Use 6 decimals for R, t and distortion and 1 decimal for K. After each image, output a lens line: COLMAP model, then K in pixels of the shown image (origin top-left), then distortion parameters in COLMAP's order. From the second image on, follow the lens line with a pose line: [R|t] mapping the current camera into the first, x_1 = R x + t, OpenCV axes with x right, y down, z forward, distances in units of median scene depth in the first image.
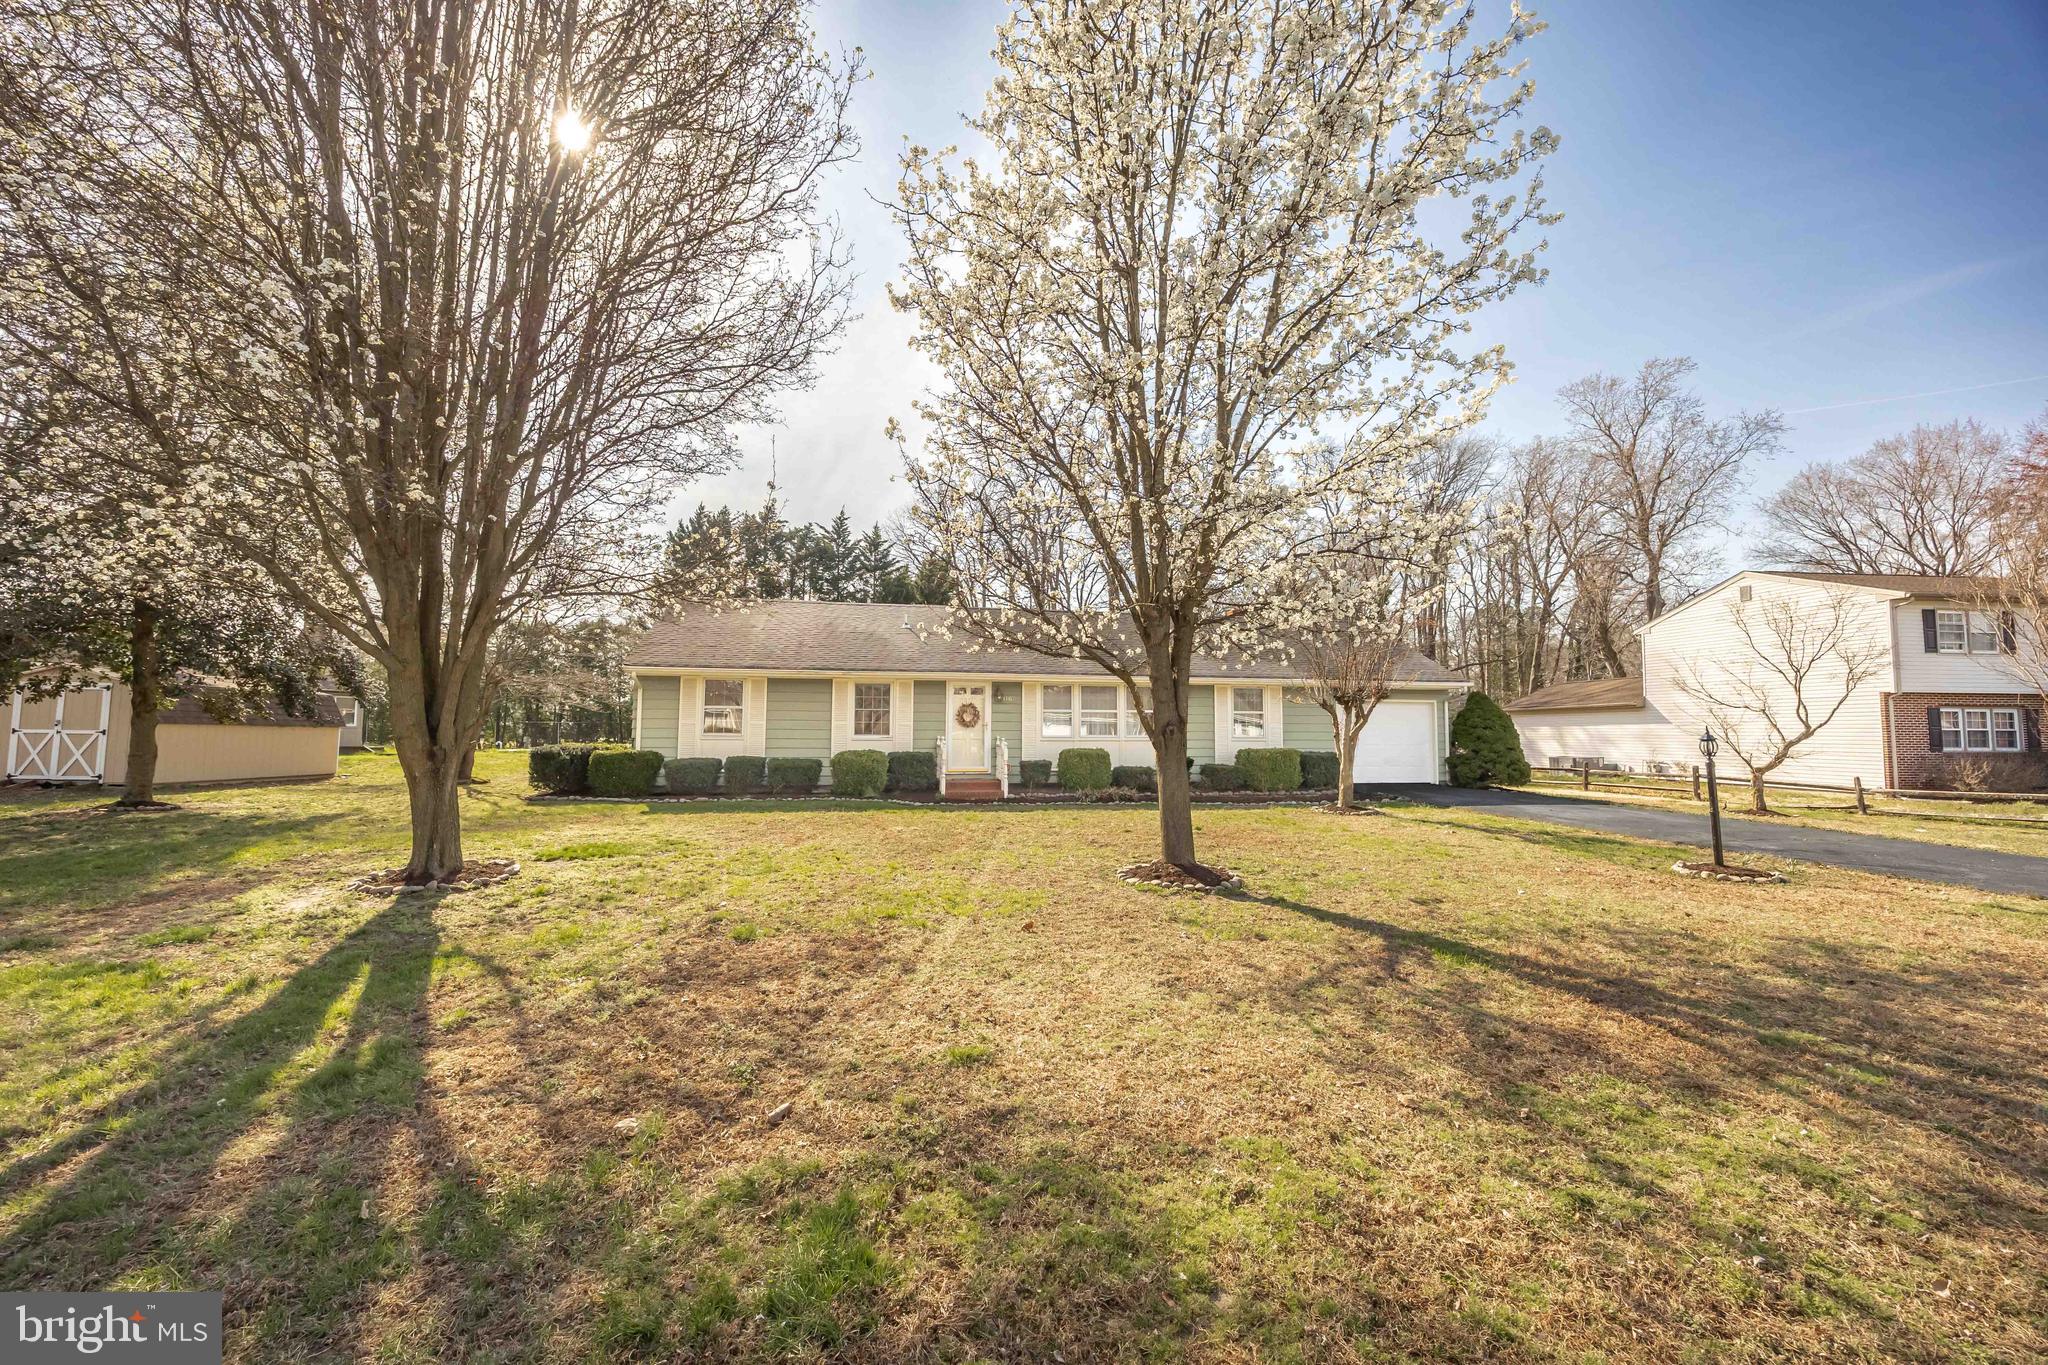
lens RADIAL K [[738.9, 0, 1024.0], [0, 738.9, 682.5], [0, 0, 1]] dist [0.001878, 0.000152]
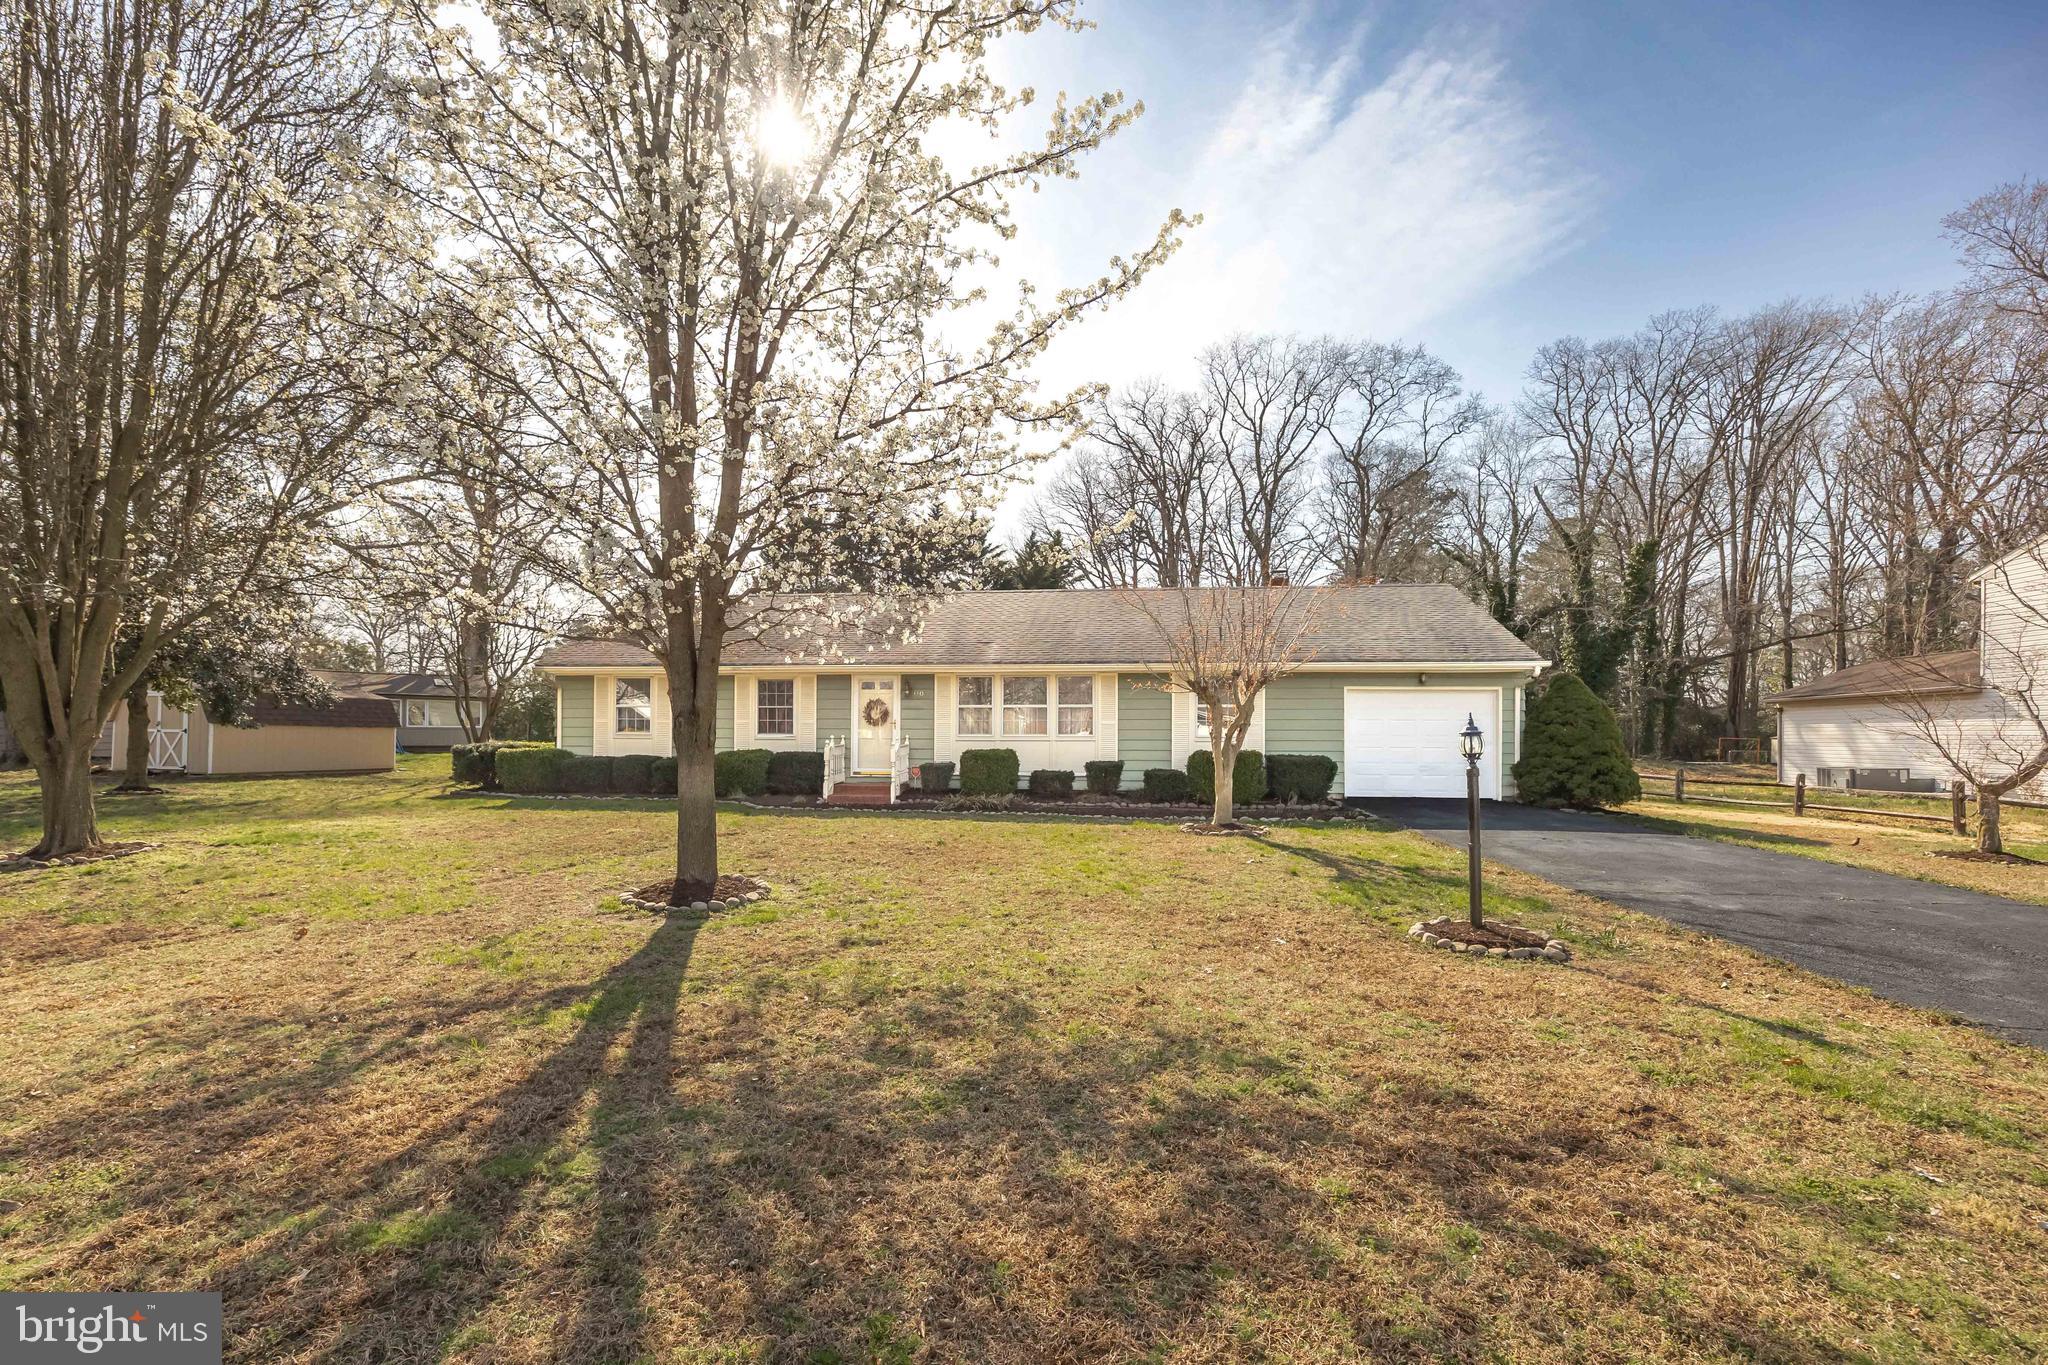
lens RADIAL K [[807.1, 0, 1027.6], [0, 807.1, 729.6], [0, 0, 1]] dist [-0.000408, -0.000024]
pose [[0.954644, -0.002849, -0.297735, 0.403034], [0.020367, 0.998237, 0.055753, 0.014664], [0.297051, -0.059288, 0.953019, 0.112918]]
